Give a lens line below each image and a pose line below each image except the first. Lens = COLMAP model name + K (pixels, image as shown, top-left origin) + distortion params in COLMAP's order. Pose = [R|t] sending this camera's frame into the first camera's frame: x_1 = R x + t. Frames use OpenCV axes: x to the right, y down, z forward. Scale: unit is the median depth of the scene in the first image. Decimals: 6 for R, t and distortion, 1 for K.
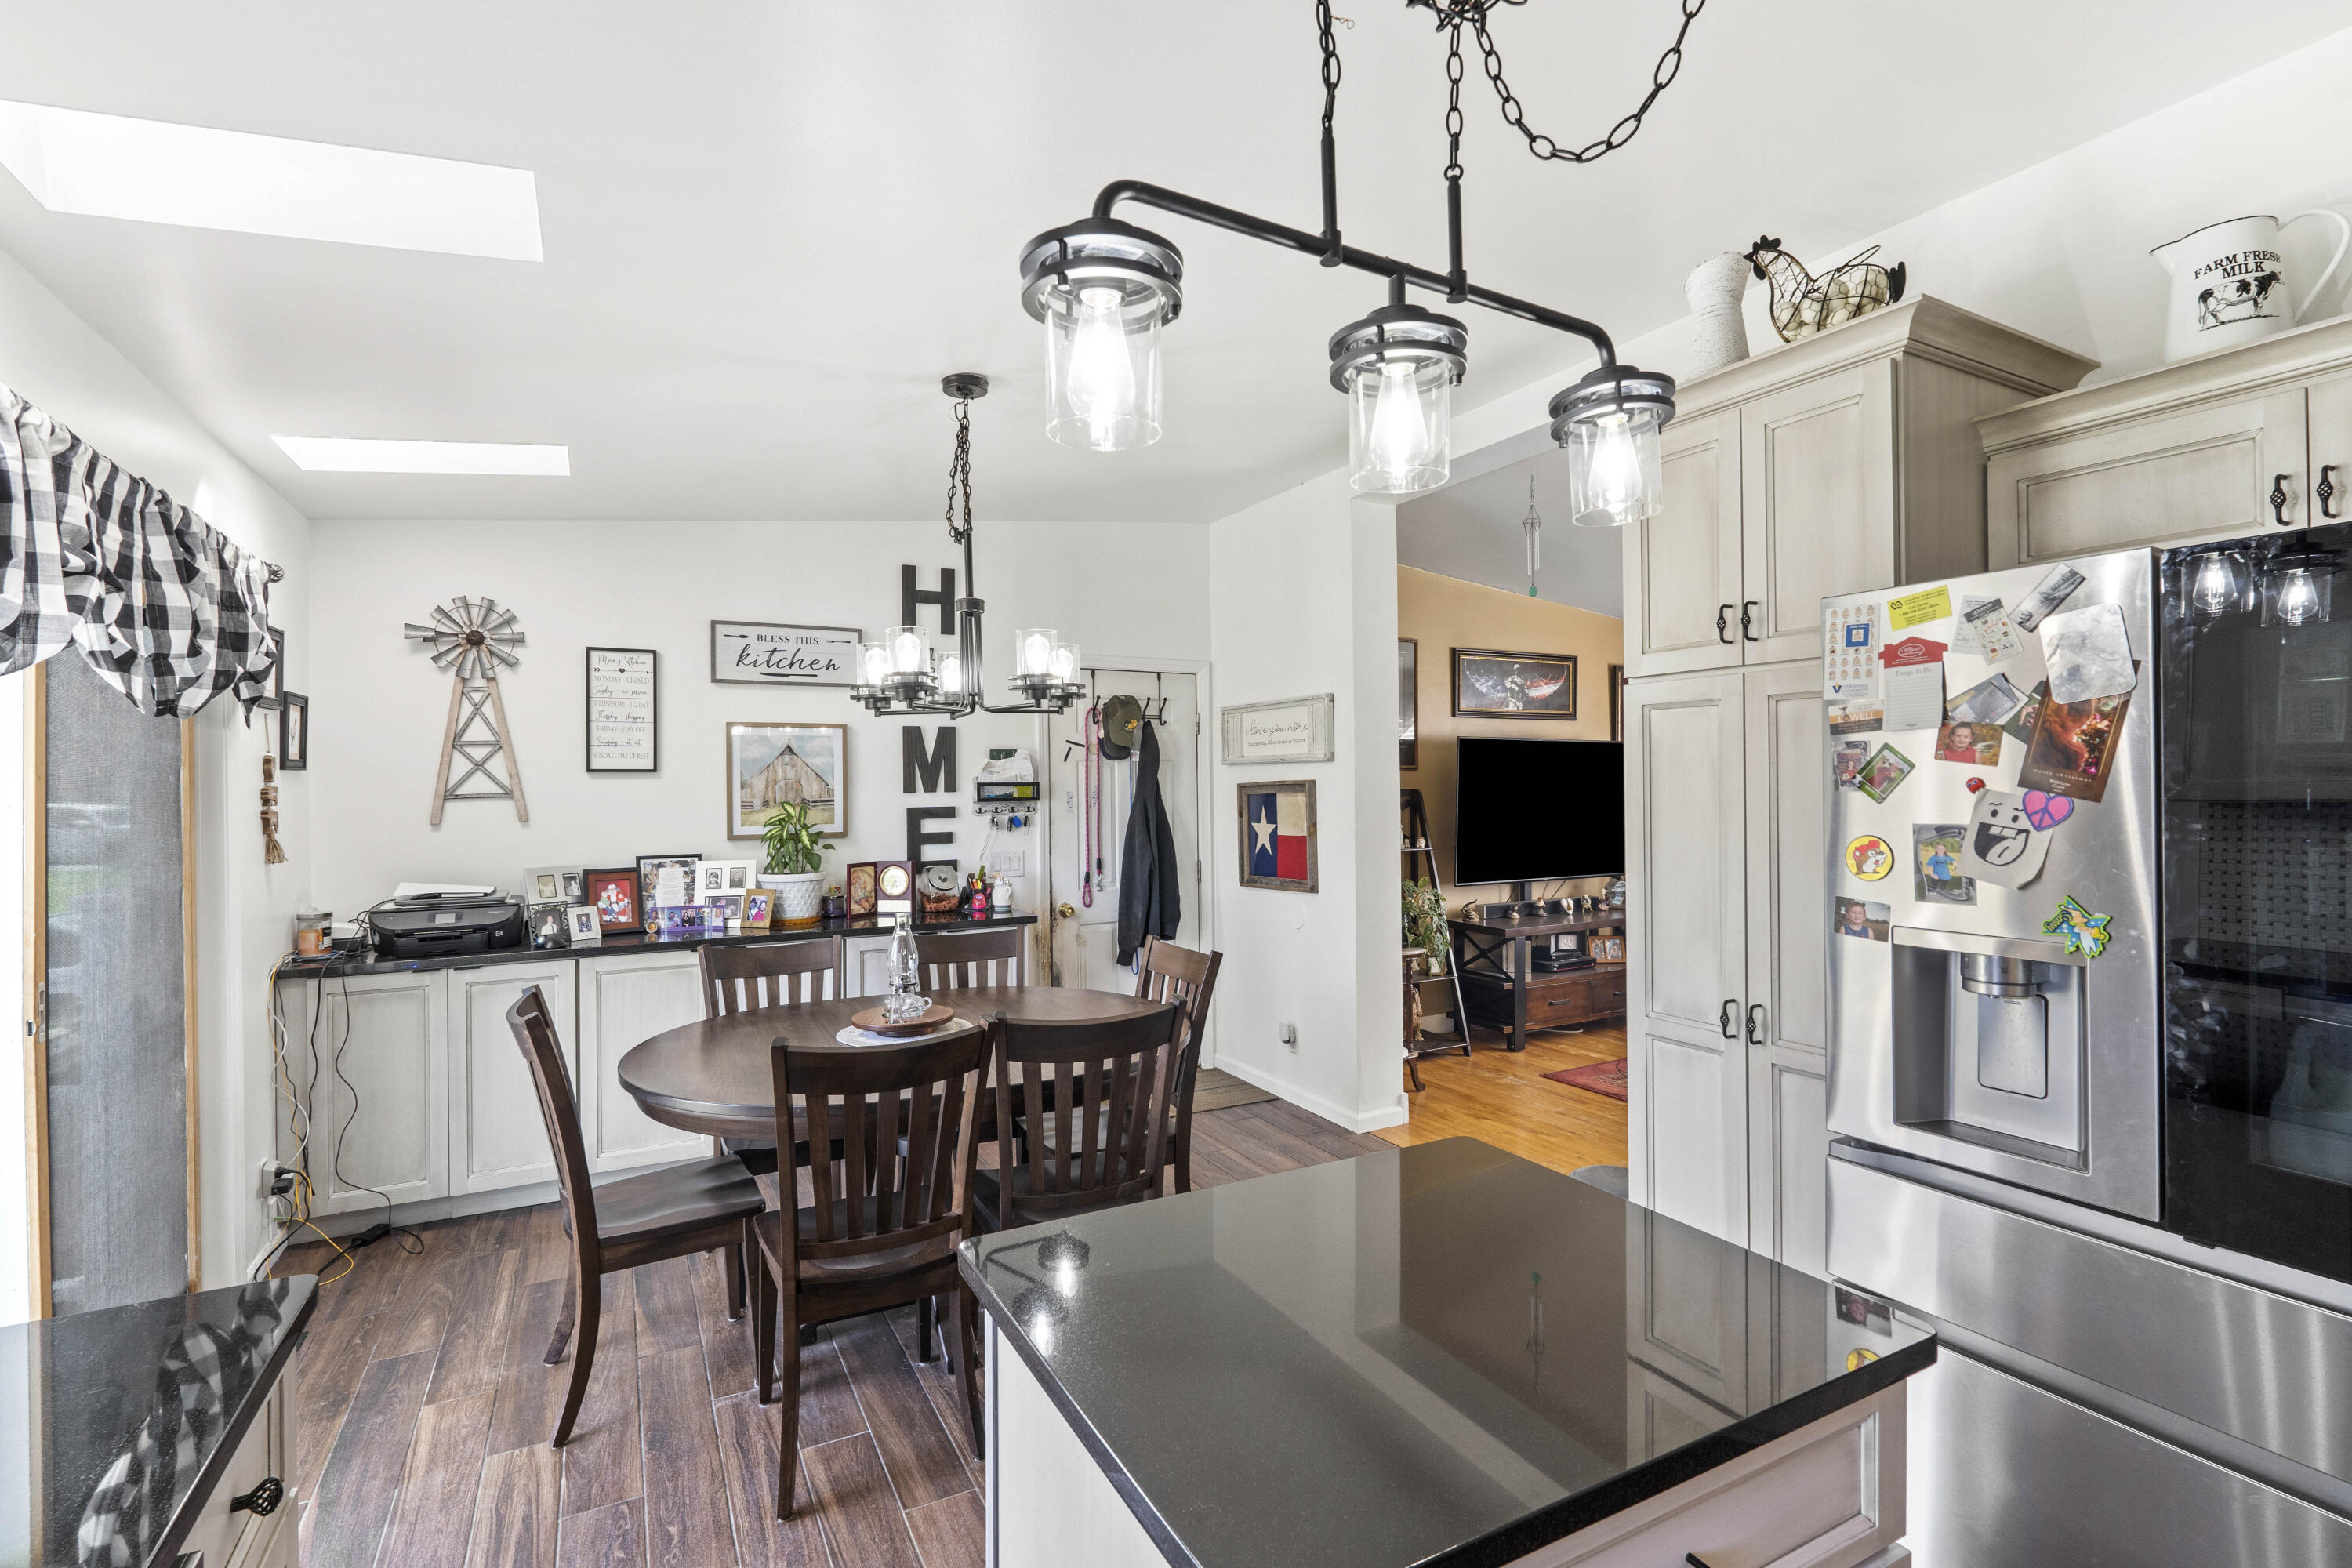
lens RADIAL K [[1054.8, 0, 1171.4], [0, 1054.8, 778.2], [0, 0, 1]] dist [-0.000621, 0.000482]
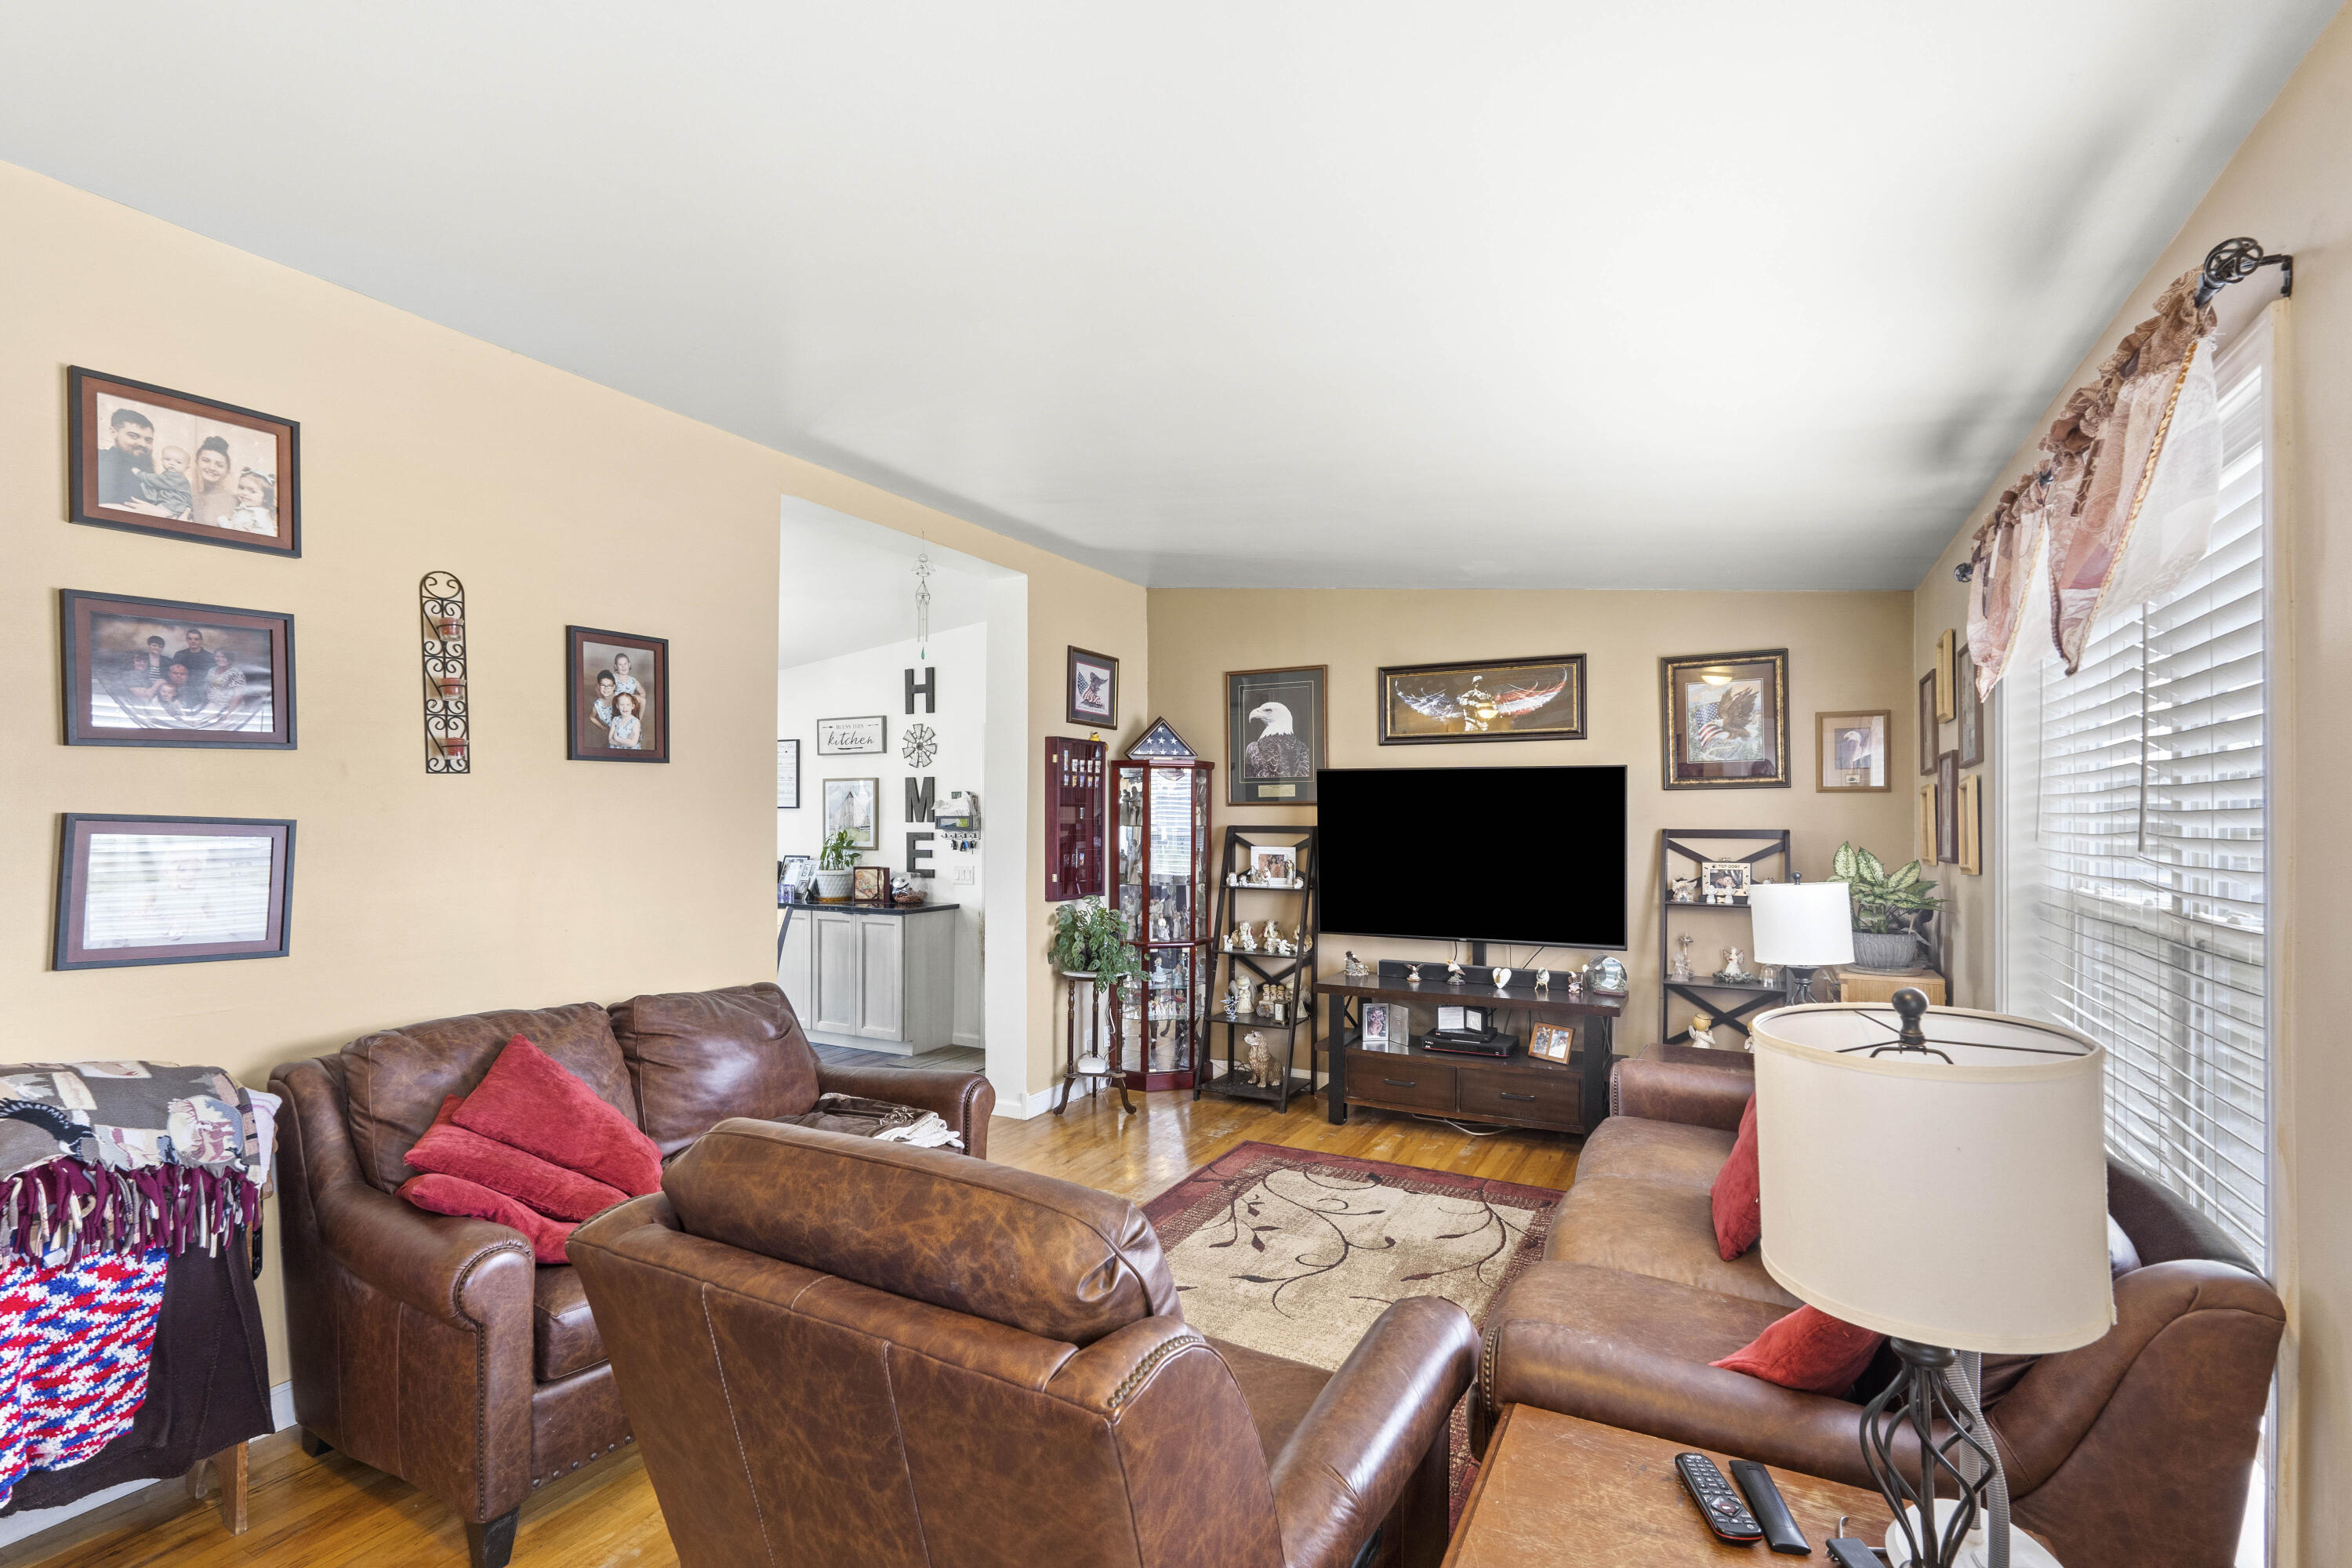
lens RADIAL K [[1054.8, 0, 1180.0], [0, 1054.8, 797.2], [0, 0, 1]] dist [-0.000621, 0.000482]
pose [[0.561935, -0.012480, -0.827087, 1.146196], [-0.007580, 0.999767, -0.020236, 0.005490], [0.827147, 0.017640, 0.561709, 0.464789]]
